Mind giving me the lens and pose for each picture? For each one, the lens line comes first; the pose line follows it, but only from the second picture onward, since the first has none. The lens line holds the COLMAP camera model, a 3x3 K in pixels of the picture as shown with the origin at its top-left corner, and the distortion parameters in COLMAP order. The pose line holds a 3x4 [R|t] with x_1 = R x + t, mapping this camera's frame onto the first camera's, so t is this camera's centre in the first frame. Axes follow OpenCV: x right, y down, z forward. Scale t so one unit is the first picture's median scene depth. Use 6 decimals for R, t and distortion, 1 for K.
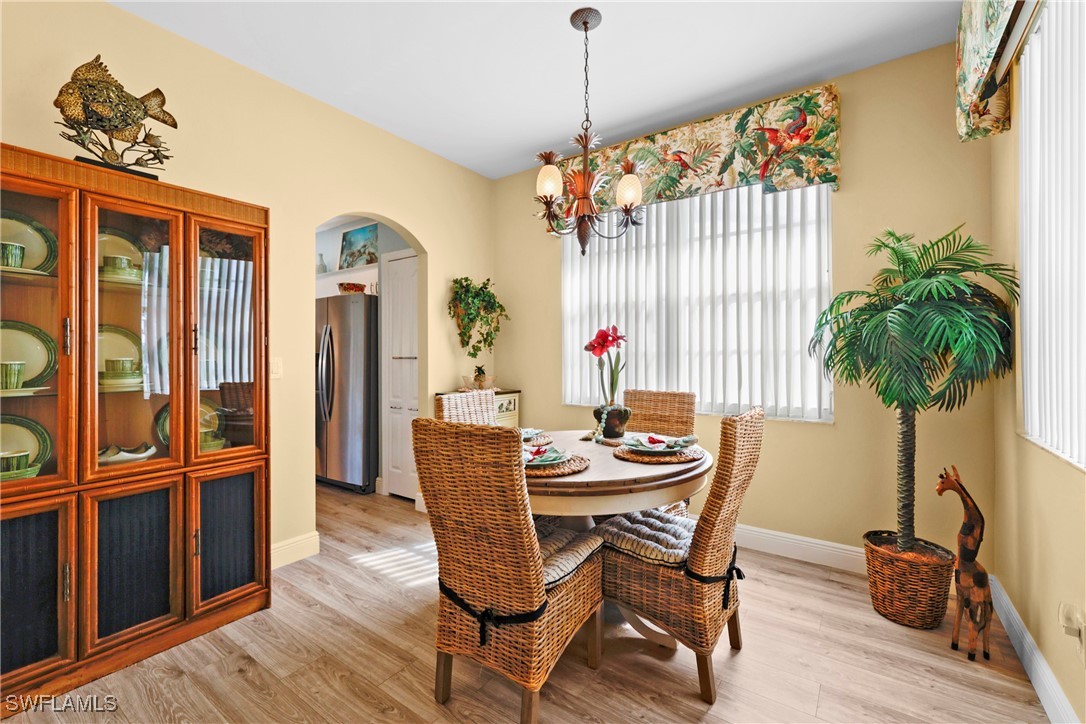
lens RADIAL K [[455.9, 0, 542.2], [0, 455.9, 355.9], [0, 0, 1]] dist [-0.000816, 0.000453]
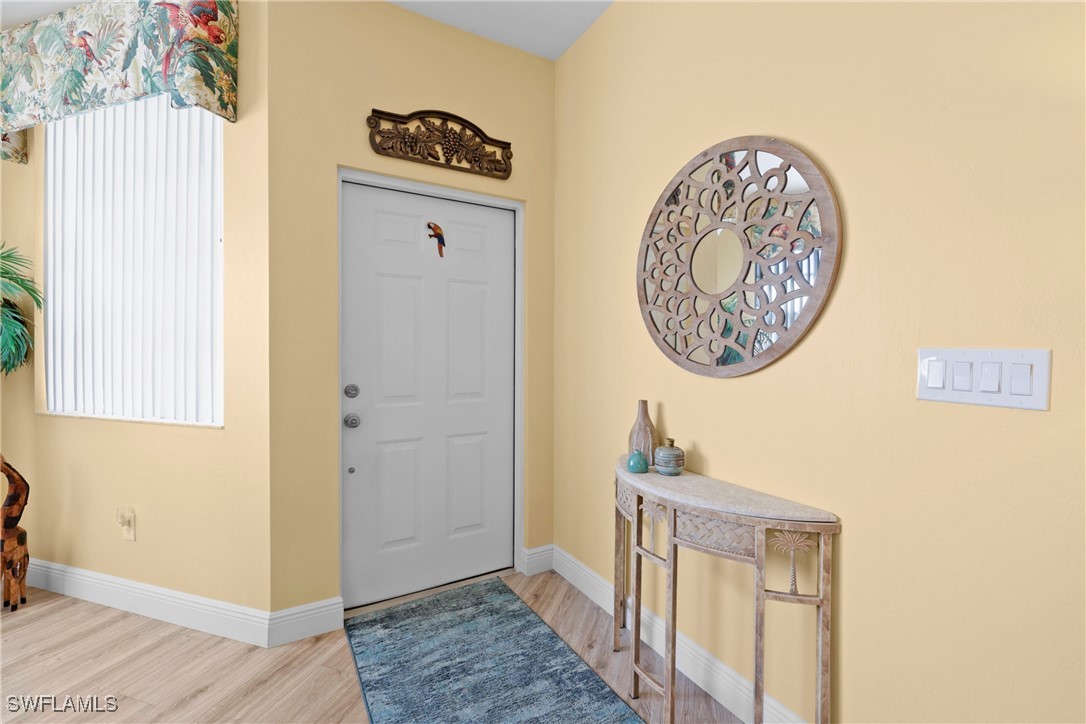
lens RADIAL K [[455.9, 0, 542.2], [0, 455.9, 355.9], [0, 0, 1]] dist [-0.000816, 0.000453]
pose [[-0.280824, -0.005162, 0.959745, -0.563638], [-0.005161, 0.999979, 0.003868, -0.000015], [-0.959745, -0.003867, -0.280845, 0.028060]]
